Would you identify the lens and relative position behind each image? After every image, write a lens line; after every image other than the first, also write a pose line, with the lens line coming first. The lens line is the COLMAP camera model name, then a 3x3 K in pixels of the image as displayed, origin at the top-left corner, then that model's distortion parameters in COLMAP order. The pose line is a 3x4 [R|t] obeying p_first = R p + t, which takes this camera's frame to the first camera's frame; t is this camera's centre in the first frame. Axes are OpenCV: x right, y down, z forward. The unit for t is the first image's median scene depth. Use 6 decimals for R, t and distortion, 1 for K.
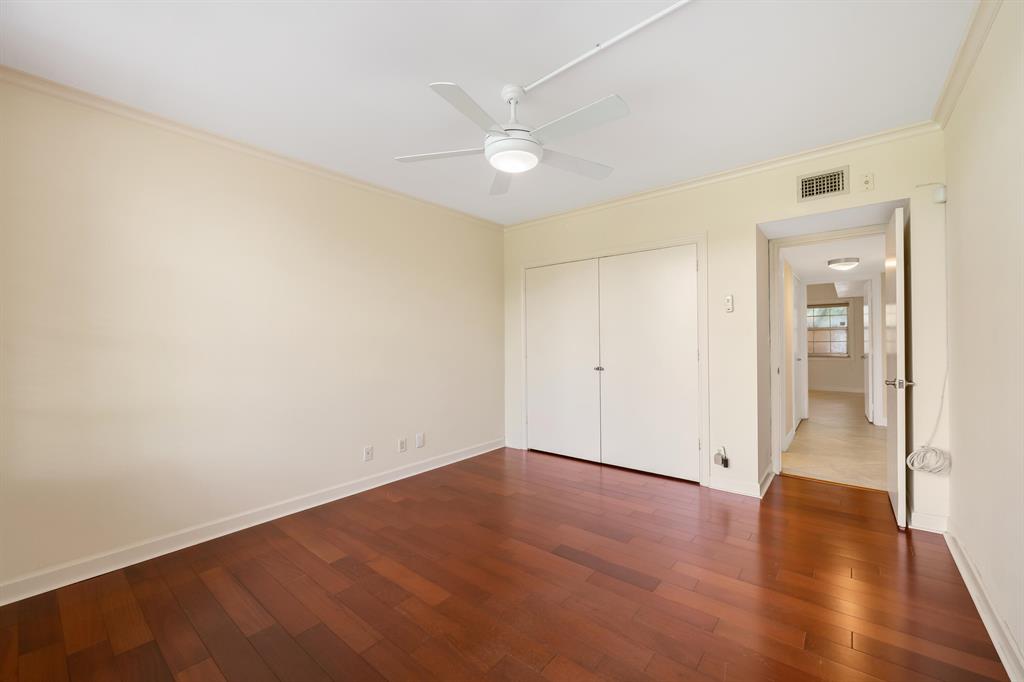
lens RADIAL K [[404.1, 0, 516.1], [0, 404.1, 338.1], [0, 0, 1]] dist [0.000769, -0.003714]
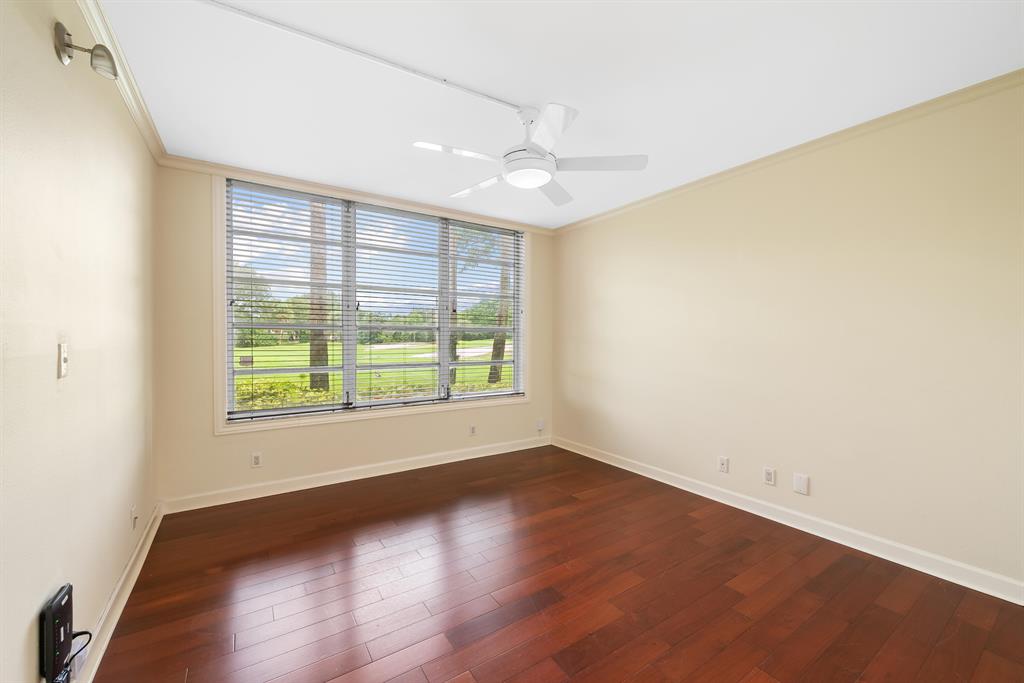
lens RADIAL K [[404.1, 0, 516.1], [0, 404.1, 338.6], [0, 0, 1]] dist [0.000769, -0.003714]
pose [[-0.287633, 0.013284, -0.957649, 0.678514], [0.011599, 0.999879, 0.010387, -0.018804], [0.957670, -0.008120, -0.287752, 0.844493]]
